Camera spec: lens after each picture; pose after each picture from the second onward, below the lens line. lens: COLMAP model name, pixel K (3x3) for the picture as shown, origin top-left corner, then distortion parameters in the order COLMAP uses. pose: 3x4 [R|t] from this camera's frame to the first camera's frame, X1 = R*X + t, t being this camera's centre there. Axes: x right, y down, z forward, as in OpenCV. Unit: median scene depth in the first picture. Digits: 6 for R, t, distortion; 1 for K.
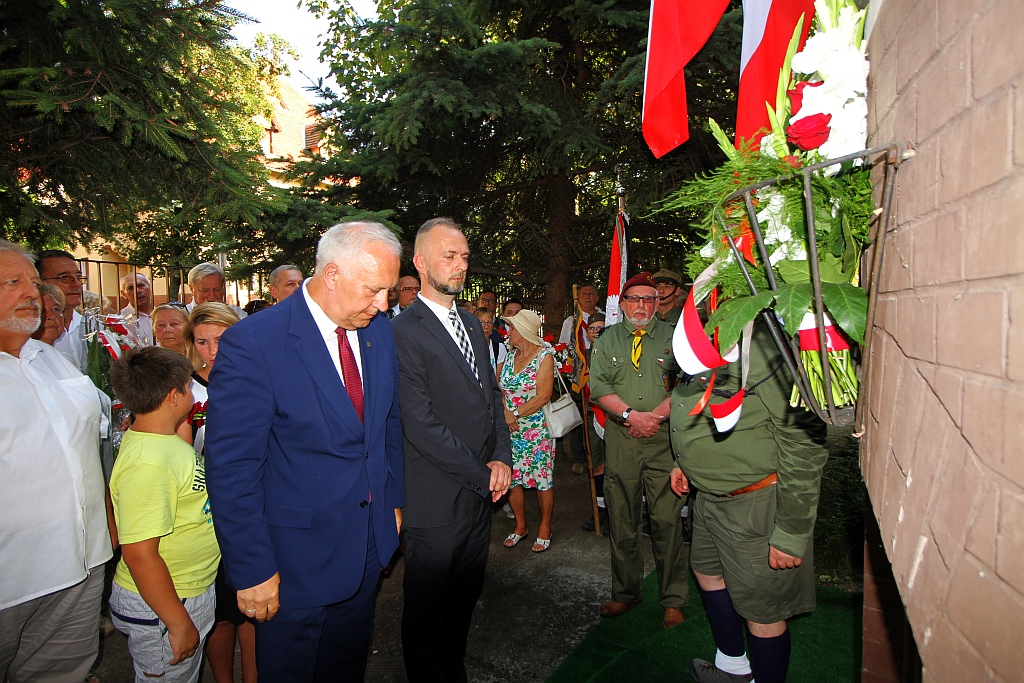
lens RADIAL K [[557.7, 0, 509.4], [0, 557.7, 341.7], [0, 0, 1]] dist [0.006901, -0.013693]
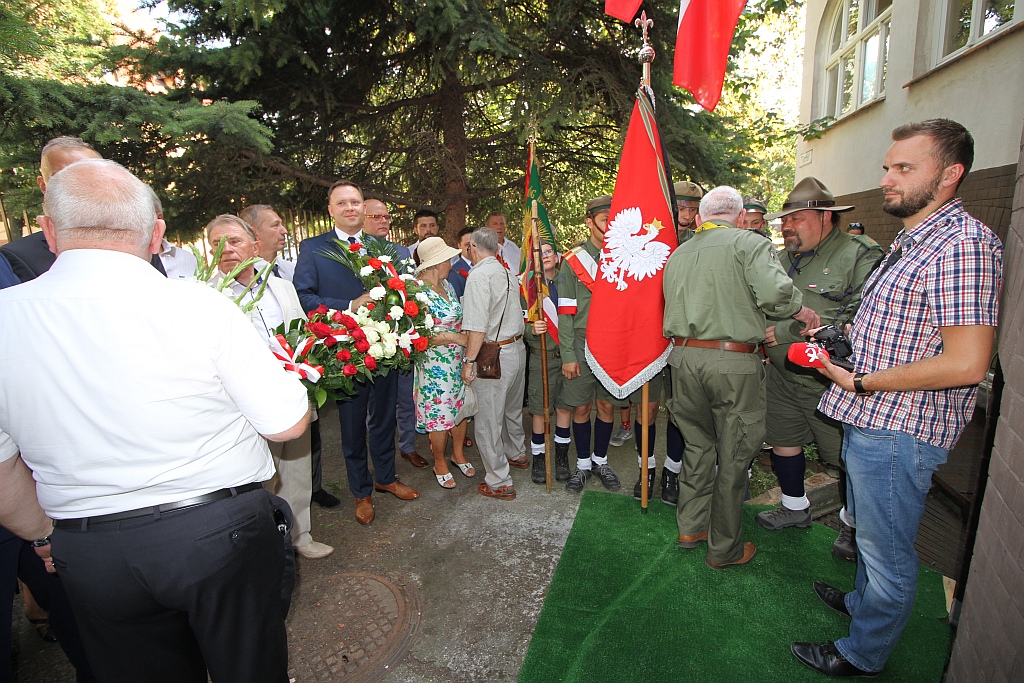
lens RADIAL K [[473.4, 0, 510.4], [0, 473.4, 341.8], [0, 0, 1]] dist [0.001724, -0.012542]
pose [[0.968743, -0.072659, 0.237187, -0.057987], [0.036856, 0.987688, 0.152034, -0.007635], [-0.245313, -0.138540, 0.959494, 0.292606]]
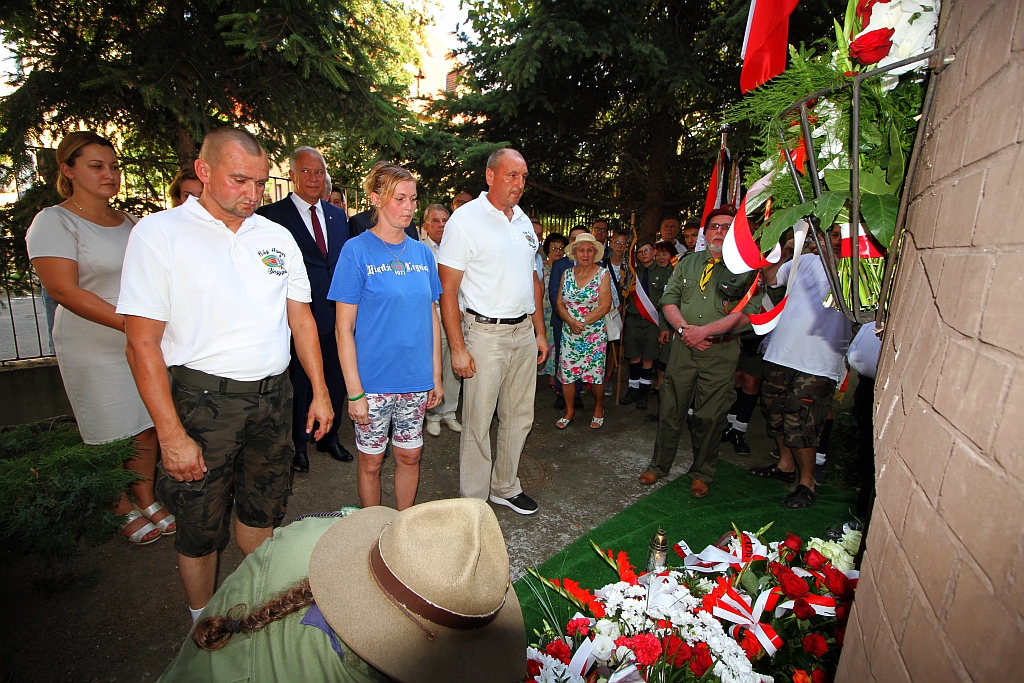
lens RADIAL K [[472.0, 0, 512.0], [0, 472.0, 341.5], [0, 0, 1]] dist [-0.003611, -0.010171]
pose [[0.978185, 0.095813, -0.184323, 0.020118], [-0.067034, 0.985404, 0.156480, 0.024927], [0.196625, -0.140710, 0.970329, -0.024763]]
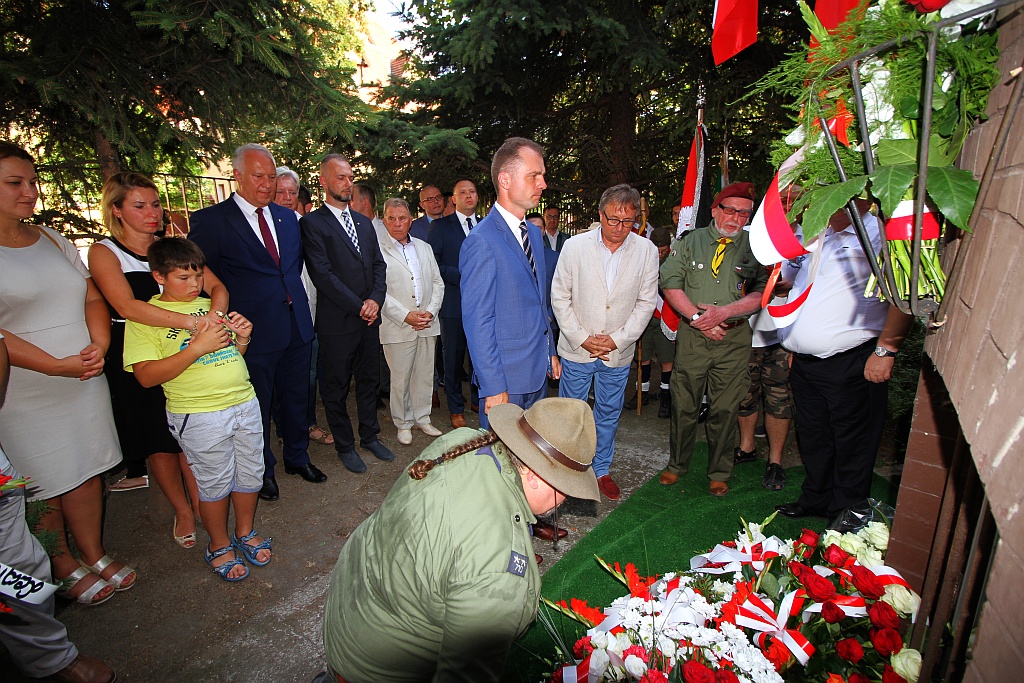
lens RADIAL K [[472.0, 0, 512.0], [0, 472.0, 341.5], [0, 0, 1]] dist [-0.003611, -0.010171]
pose [[0.993359, 0.028180, -0.111548, -0.011588], [-0.008022, 0.984144, 0.177191, 0.015693], [0.114772, -0.175120, 0.977835, 0.024296]]
